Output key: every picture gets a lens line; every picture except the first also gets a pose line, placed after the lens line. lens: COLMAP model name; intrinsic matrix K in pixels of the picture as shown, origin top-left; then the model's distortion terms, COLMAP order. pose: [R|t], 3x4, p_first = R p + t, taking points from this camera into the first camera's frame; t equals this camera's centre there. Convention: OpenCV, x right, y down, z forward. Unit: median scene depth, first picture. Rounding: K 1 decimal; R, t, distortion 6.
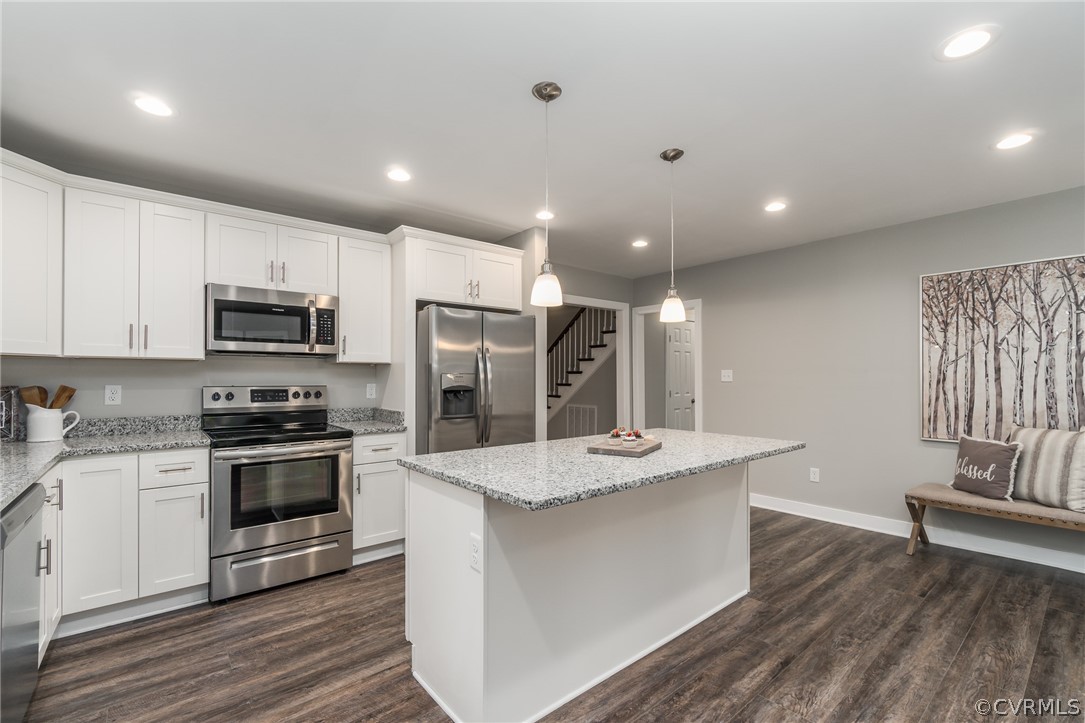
lens RADIAL K [[476.3, 0, 543.4], [0, 476.3, 375.3], [0, 0, 1]] dist [0.002477, -0.000043]
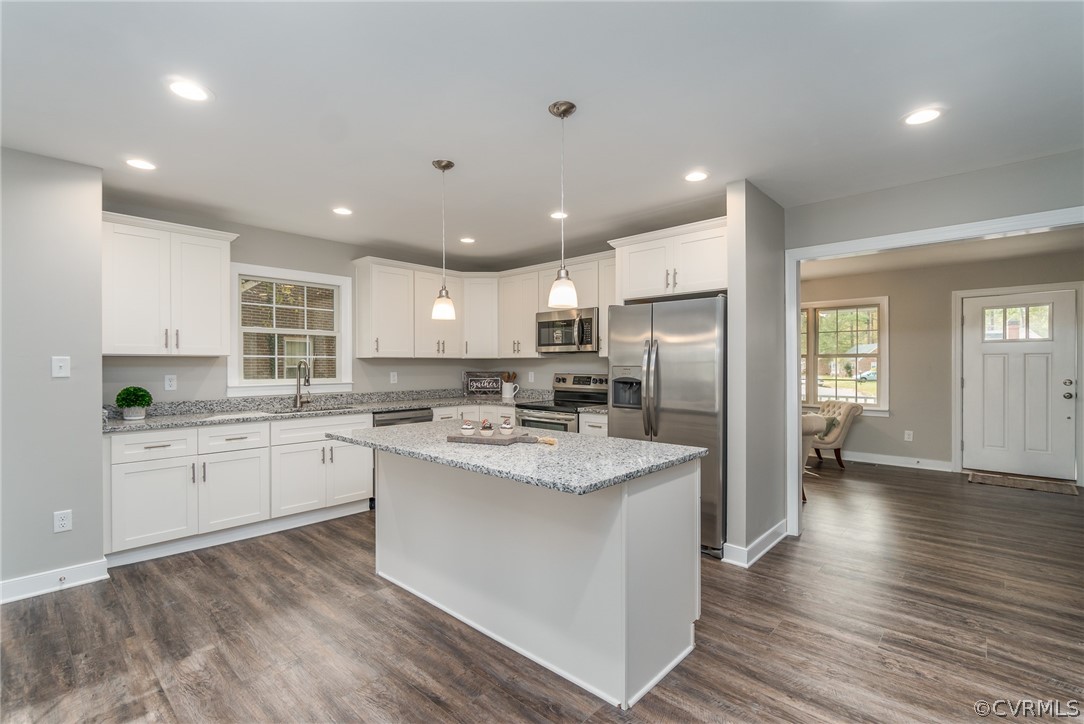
lens RADIAL K [[491.9, 0, 542.0], [0, 491.9, 362.0], [0, 0, 1]] dist [-0.040333, 0.052414]
pose [[0.128747, -0.004697, -0.991666, 0.911216], [0.007433, 0.999965, -0.003772, -0.009961], [0.991650, -0.006885, 0.128777, 0.689711]]
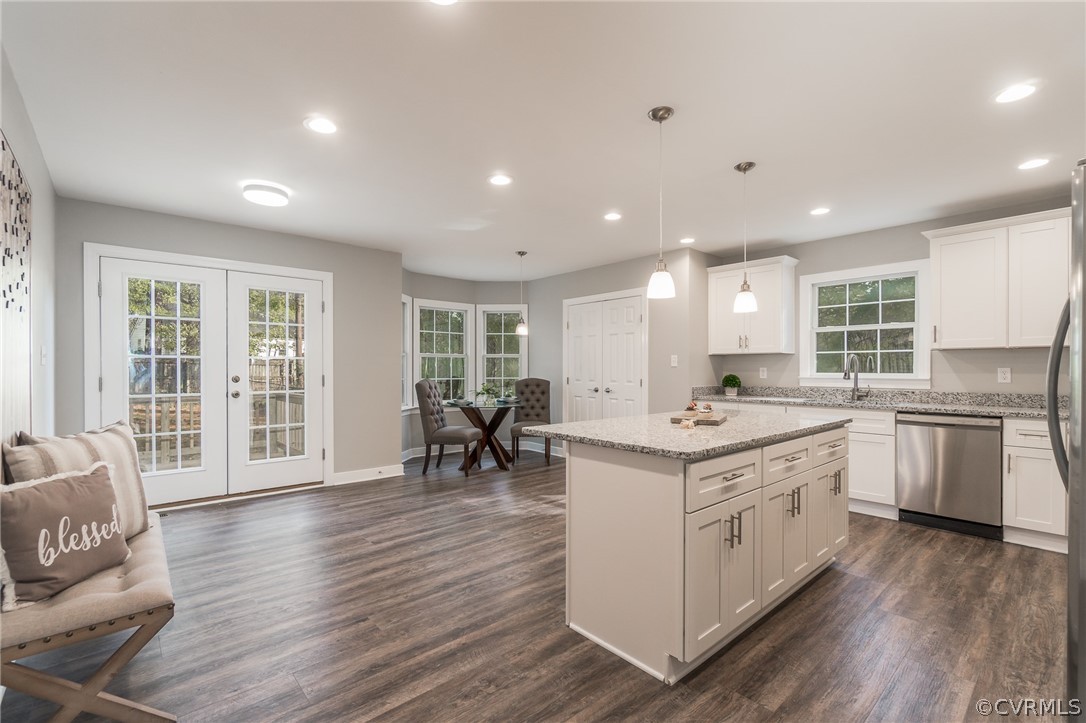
lens RADIAL K [[476.6, 0, 540.1], [0, 476.6, 370.0], [0, 0, 1]] dist [-0.017539, 0.000118]
pose [[-0.999823, -0.000211, -0.018815, 0.418481], [-0.000183, 0.999999, -0.001500, 0.020571], [0.018815, -0.001497, -0.999822, 1.536502]]
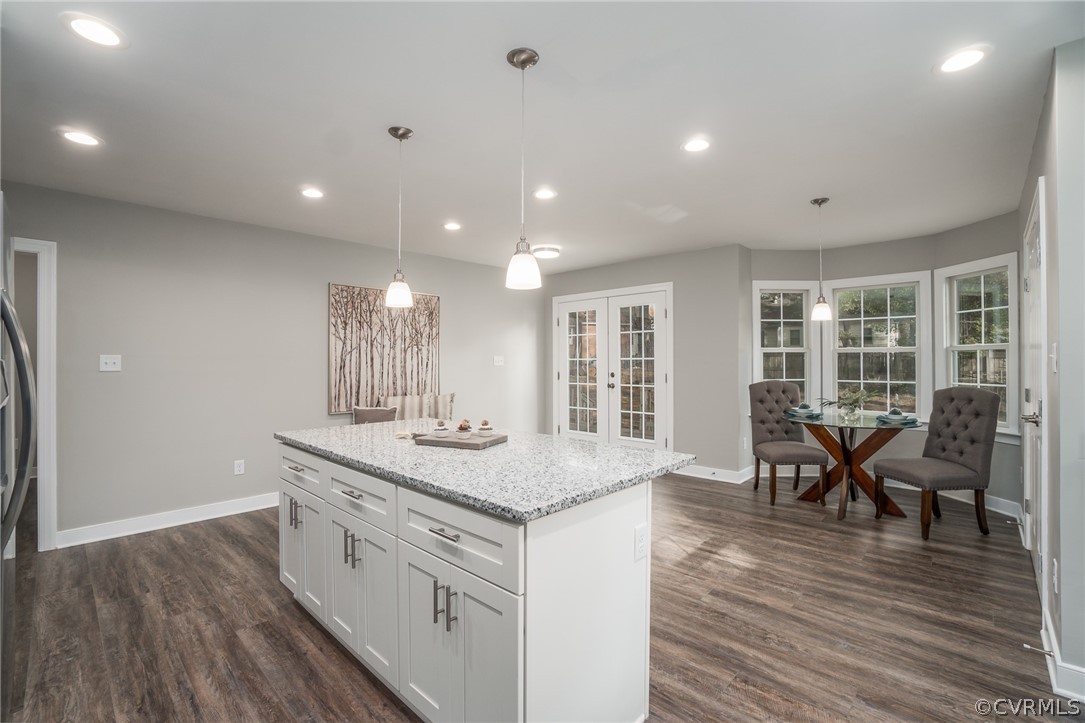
lens RADIAL K [[476.2, 0, 542.5], [0, 476.2, 361.5], [0, 0, 1]] dist [-0.037832, 0.000075]
pose [[-0.114777, 0.000678, 0.993391, -0.562007], [-0.003113, 0.999995, -0.001042, -0.004084], [-0.993386, -0.003212, -0.114774, 0.668354]]
